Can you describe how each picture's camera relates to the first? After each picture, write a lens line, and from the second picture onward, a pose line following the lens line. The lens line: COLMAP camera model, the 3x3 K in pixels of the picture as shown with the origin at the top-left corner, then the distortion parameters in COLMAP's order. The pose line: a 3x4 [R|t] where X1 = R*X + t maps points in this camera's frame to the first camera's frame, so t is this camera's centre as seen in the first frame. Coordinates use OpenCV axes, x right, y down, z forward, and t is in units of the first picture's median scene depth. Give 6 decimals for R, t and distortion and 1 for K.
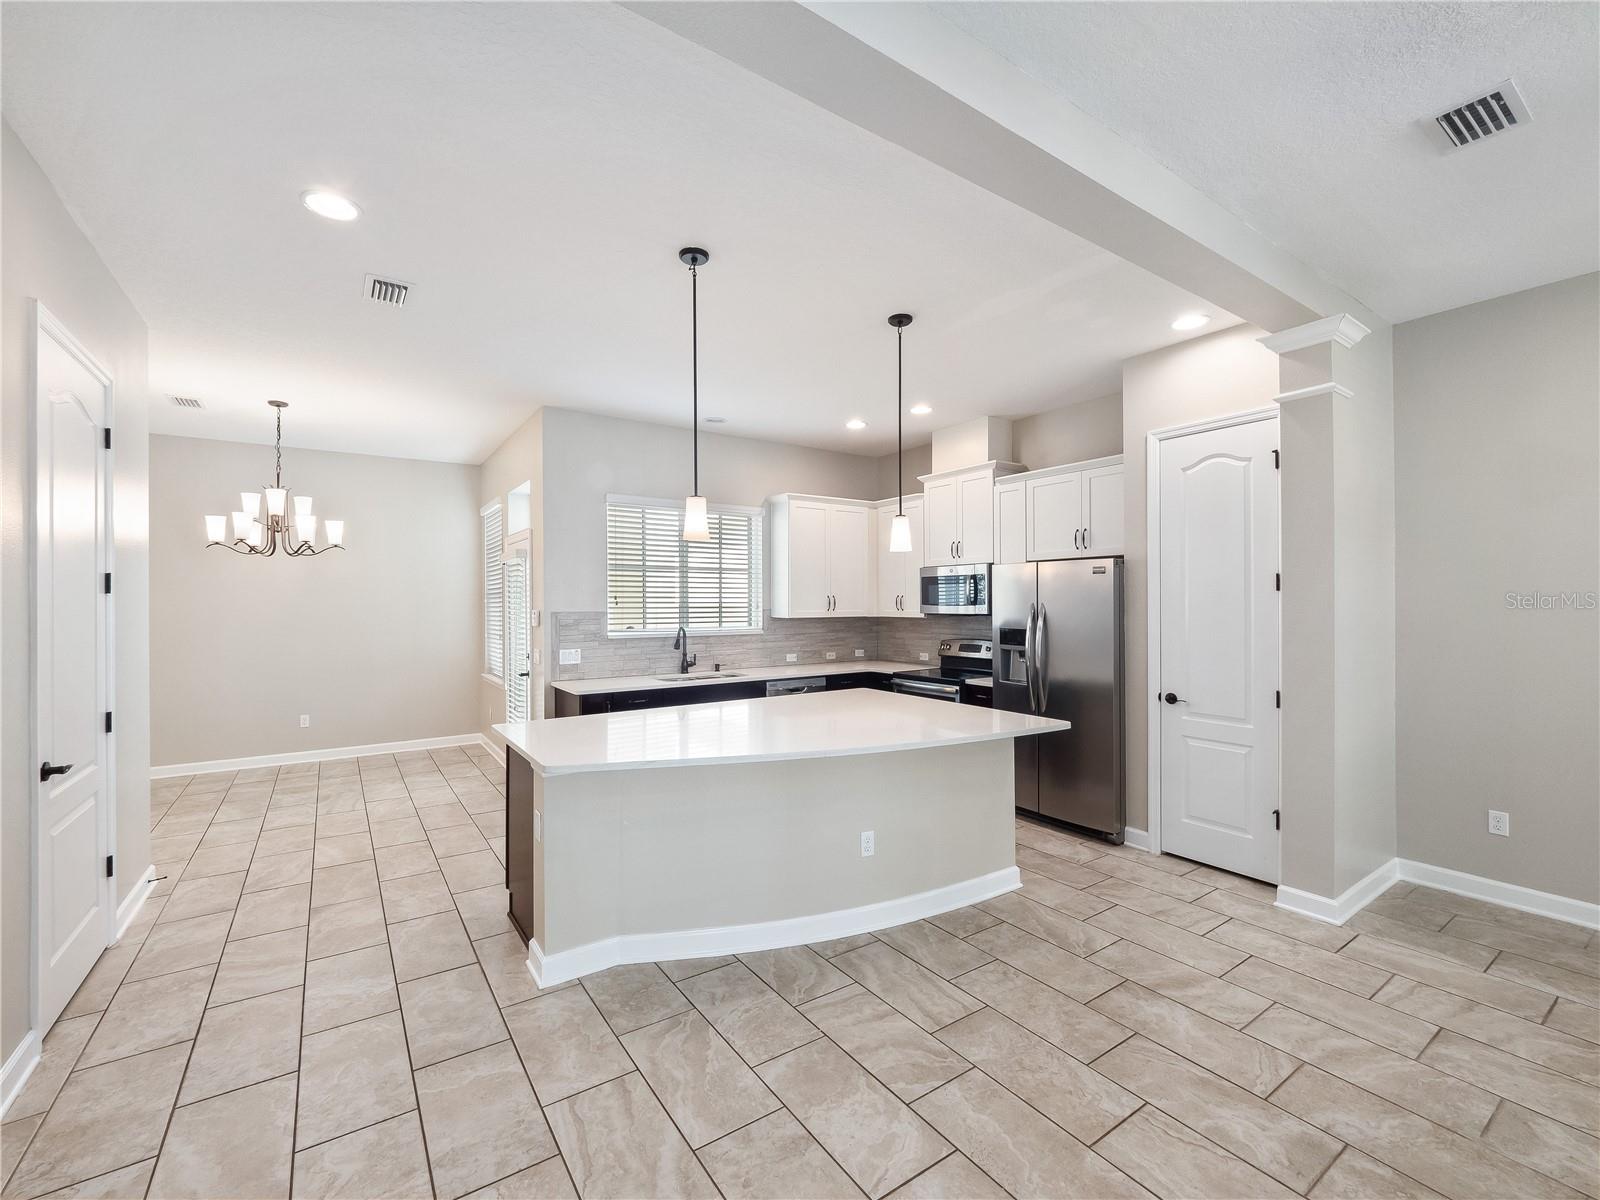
lens RADIAL K [[670.5, 0, 794.3], [0, 670.5, 600.1], [0, 0, 1]] dist [0.007667, -0.006313]
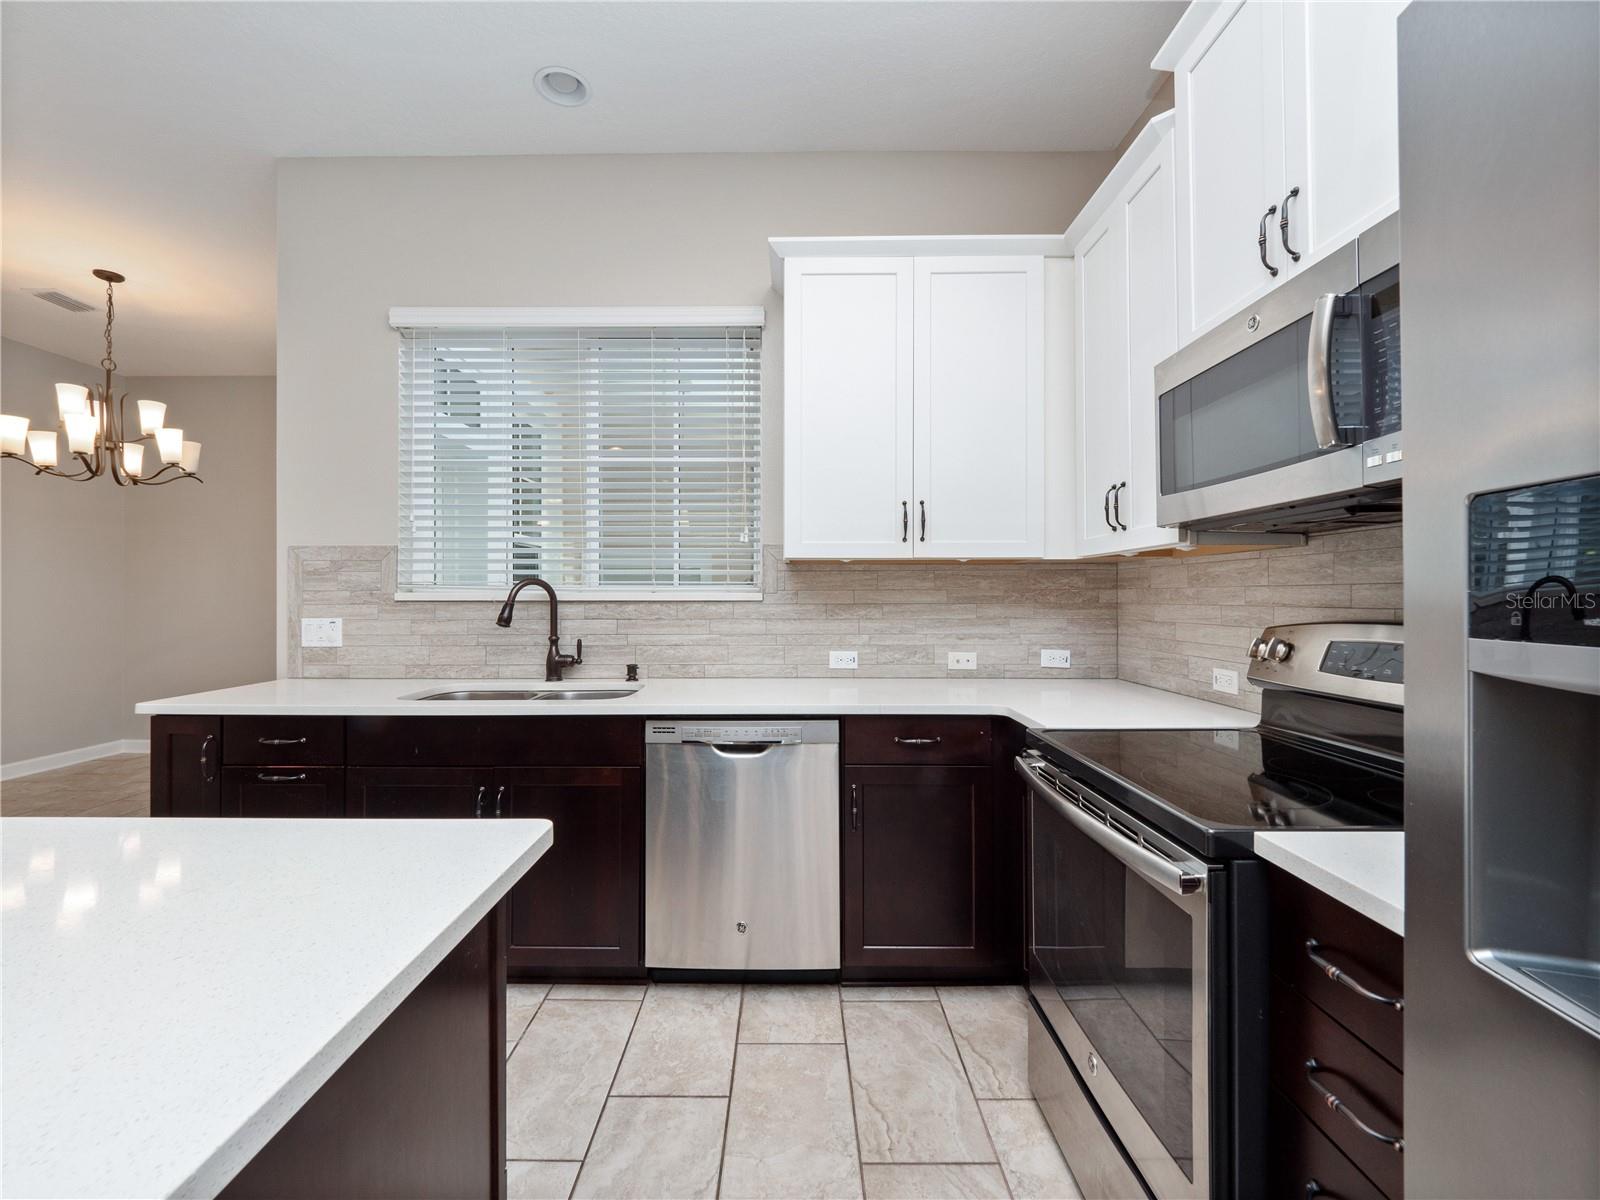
lens RADIAL K [[670.5, 0, 792.6], [0, 670.5, 590.5], [0, 0, 1]] dist [0.007667, -0.006313]
pose [[0.818453, -0.001607, -0.574572, 0.269964], [0.001478, 0.999999, -0.000692, 0.054495], [0.574572, -0.000283, 0.818454, 0.811228]]
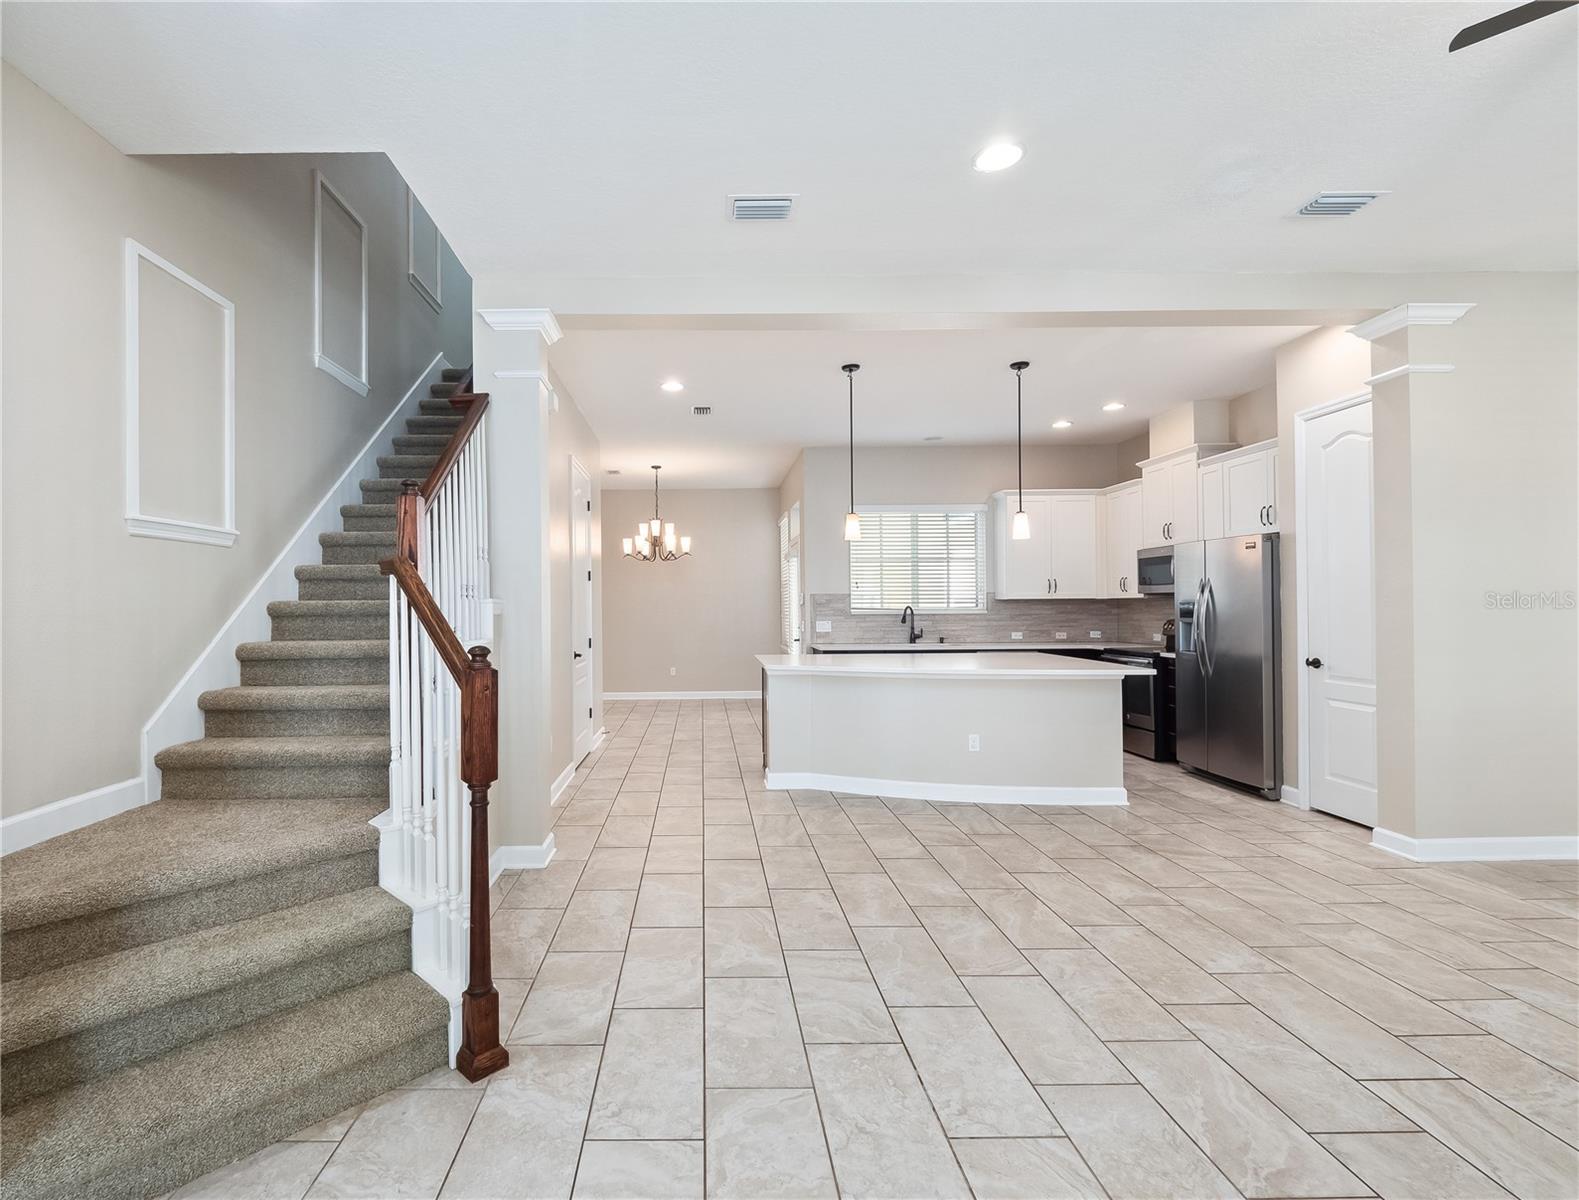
lens RADIAL K [[739.7, 0, 712.3], [0, 739.7, 602.7], [0, 0, 1]] dist [0.003173, -0.004106]
pose [[0.831245, -0.005109, -0.555883, 0.333343], [0.006615, 0.999978, 0.000702, 0.033988], [0.555867, -0.004260, 0.831260, -0.406569]]
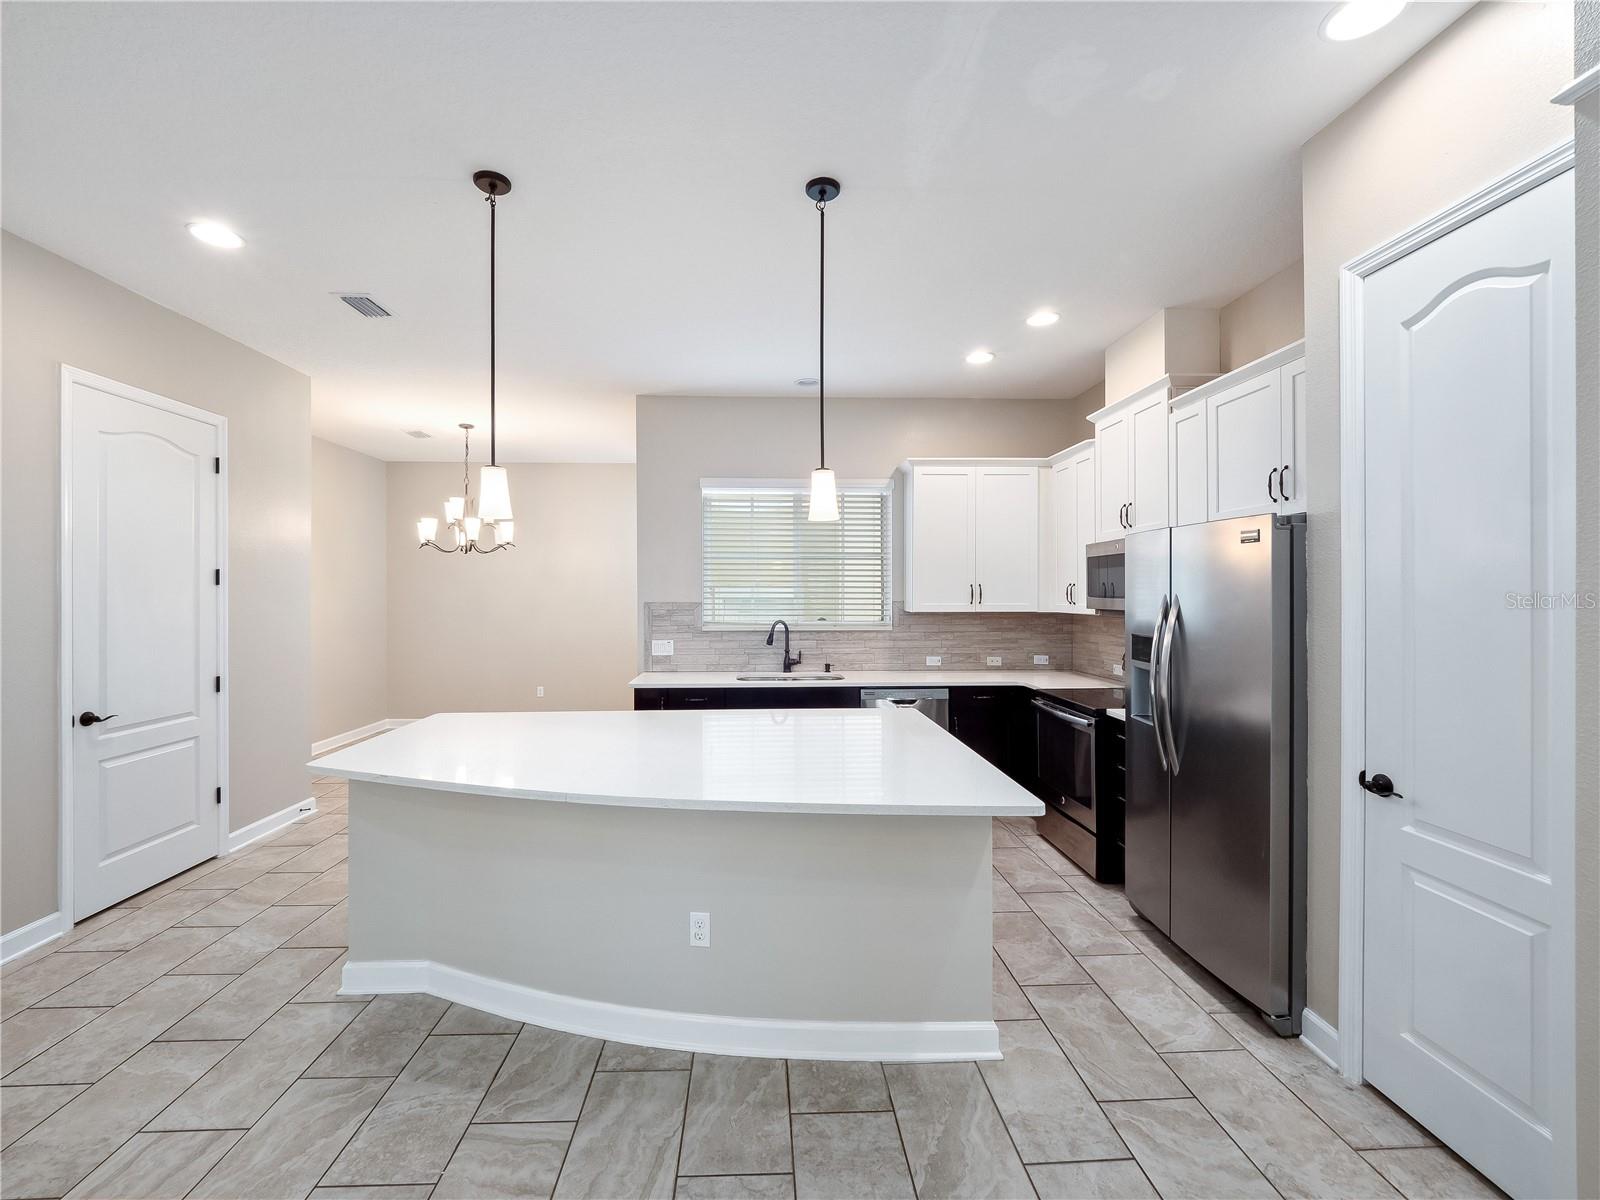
lens RADIAL K [[670.5, 0, 800.9], [0, 670.5, 599.4], [0, 0, 1]] dist [0.007667, -0.006313]
pose [[0.853605, 0.007187, -0.520871, 0.360012], [-0.000162, 0.999908, 0.013533, 0.000069], [0.520921, -0.011467, 0.853528, 0.279054]]
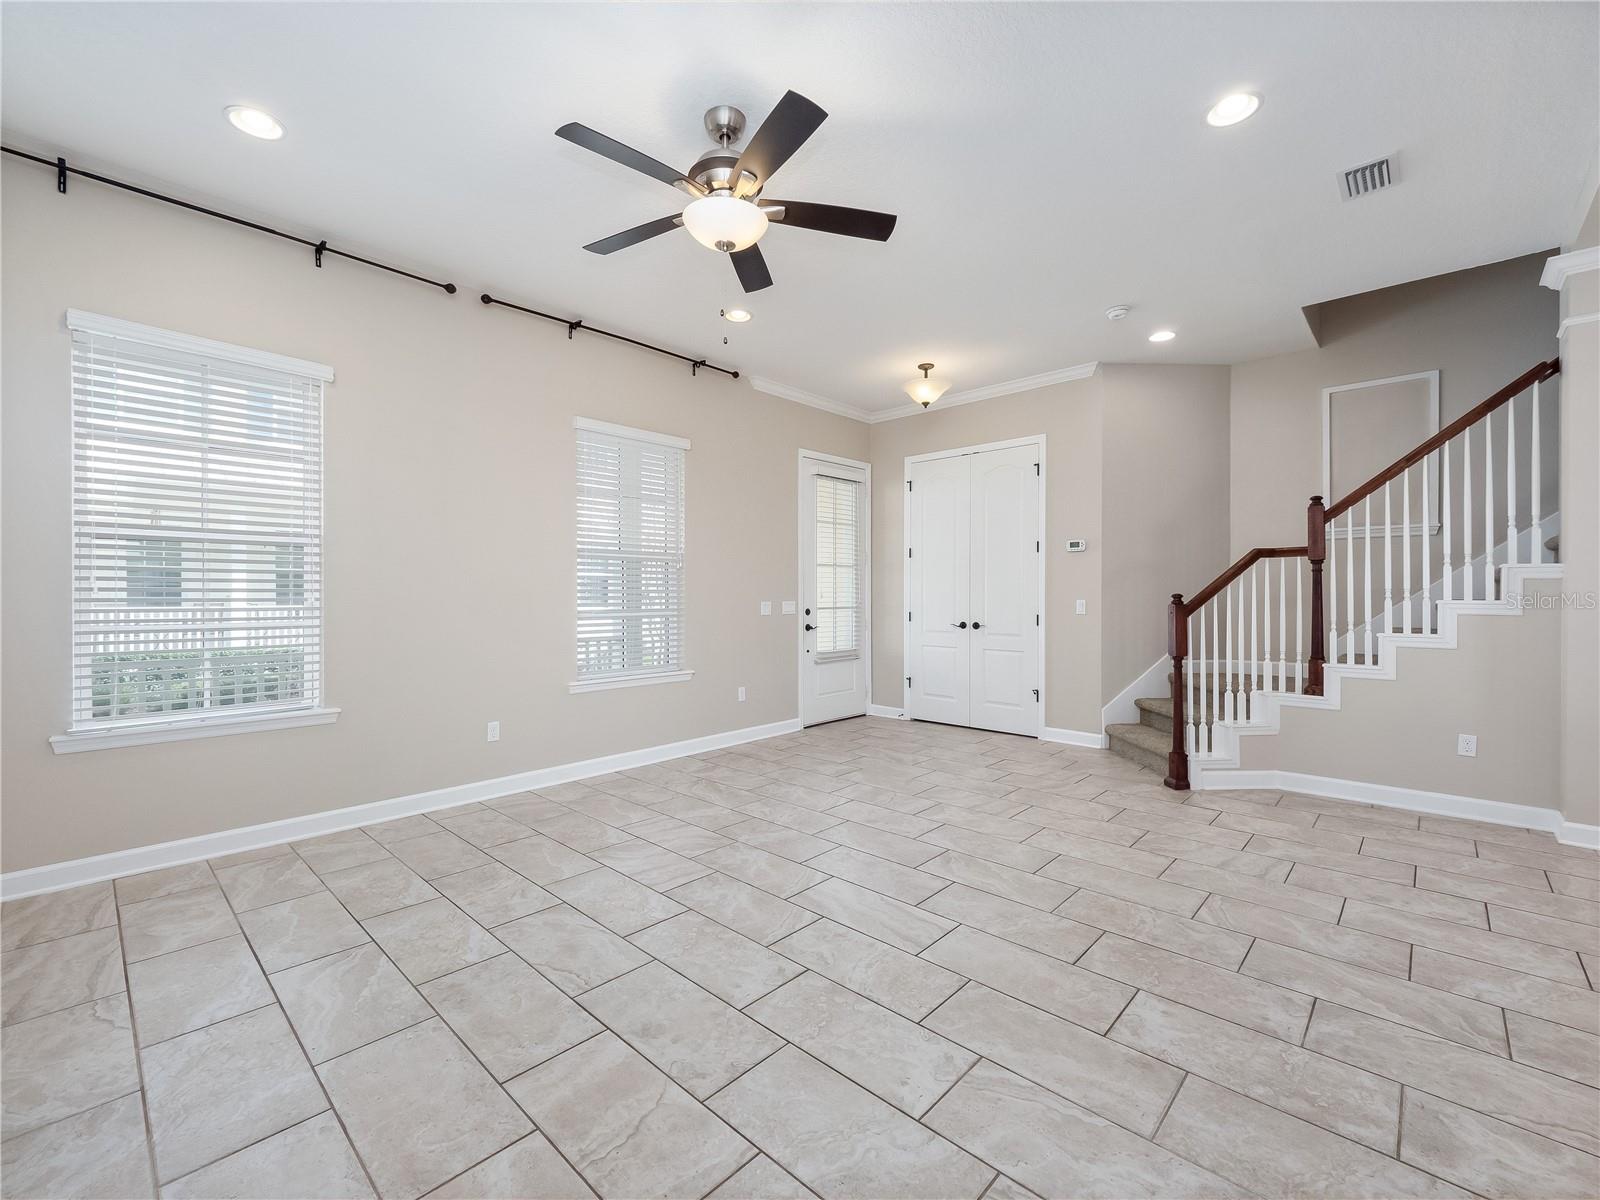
lens RADIAL K [[670.5, 0, 794.5], [0, 670.5, 595.0], [0, 0, 1]] dist [0.007667, -0.006313]
pose [[-0.976977, 0.001975, -0.213336, 0.632749], [0.002528, 0.999994, -0.002321, 0.063756], [0.213331, -0.002807, -0.976976, 0.611957]]
